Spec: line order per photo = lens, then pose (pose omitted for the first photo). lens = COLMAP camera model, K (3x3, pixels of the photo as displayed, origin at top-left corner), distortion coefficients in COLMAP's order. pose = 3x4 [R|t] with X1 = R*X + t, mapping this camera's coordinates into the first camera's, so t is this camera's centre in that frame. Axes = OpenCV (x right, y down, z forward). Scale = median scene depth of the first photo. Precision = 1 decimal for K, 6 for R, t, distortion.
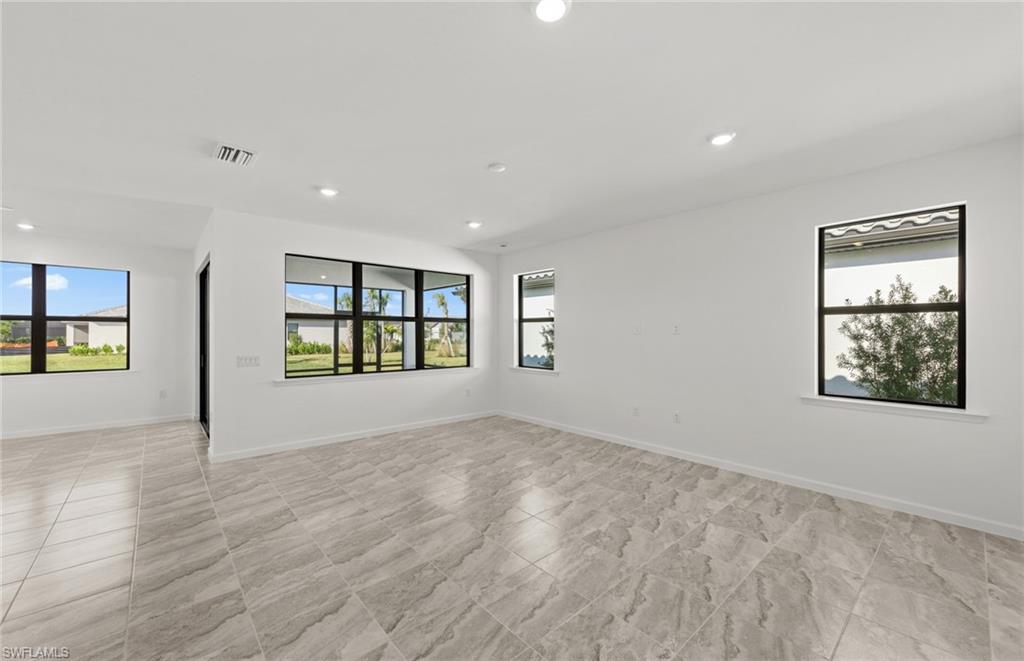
lens RADIAL K [[398.6, 0, 514.0], [0, 398.6, 333.7], [0, 0, 1]] dist [0.001190, 0.000073]
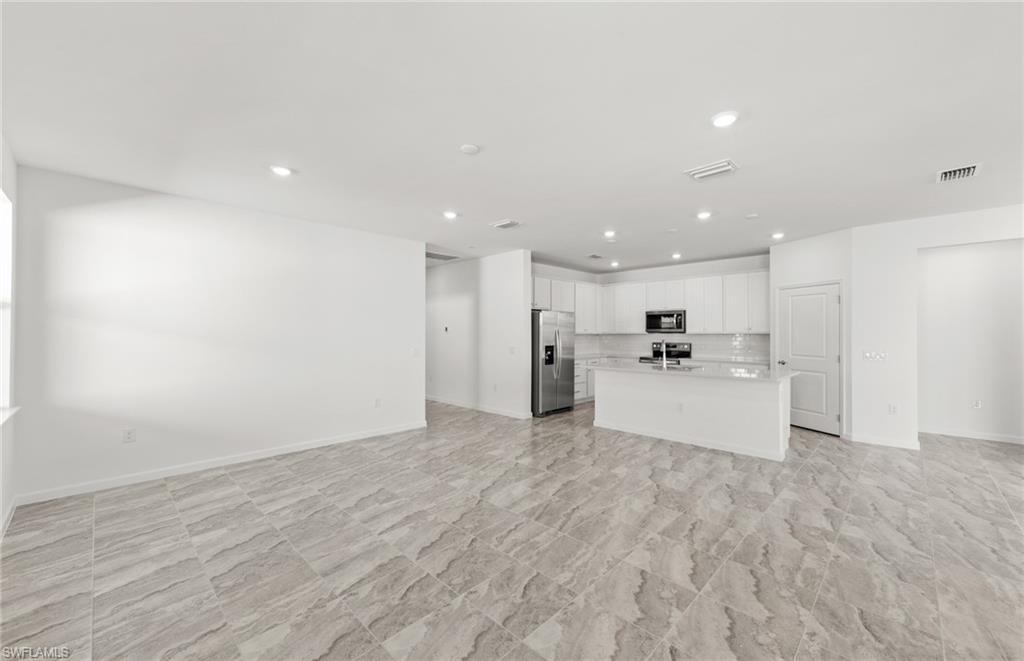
lens RADIAL K [[398.6, 0, 512.9], [0, 398.6, 332.6], [0, 0, 1]] dist [0.001190, 0.000073]
pose [[-0.997993, -0.001158, -0.063308, -0.093820], [-0.001269, 0.999998, 0.001709, -0.001322], [0.063305, 0.001786, -0.997993, 2.157873]]
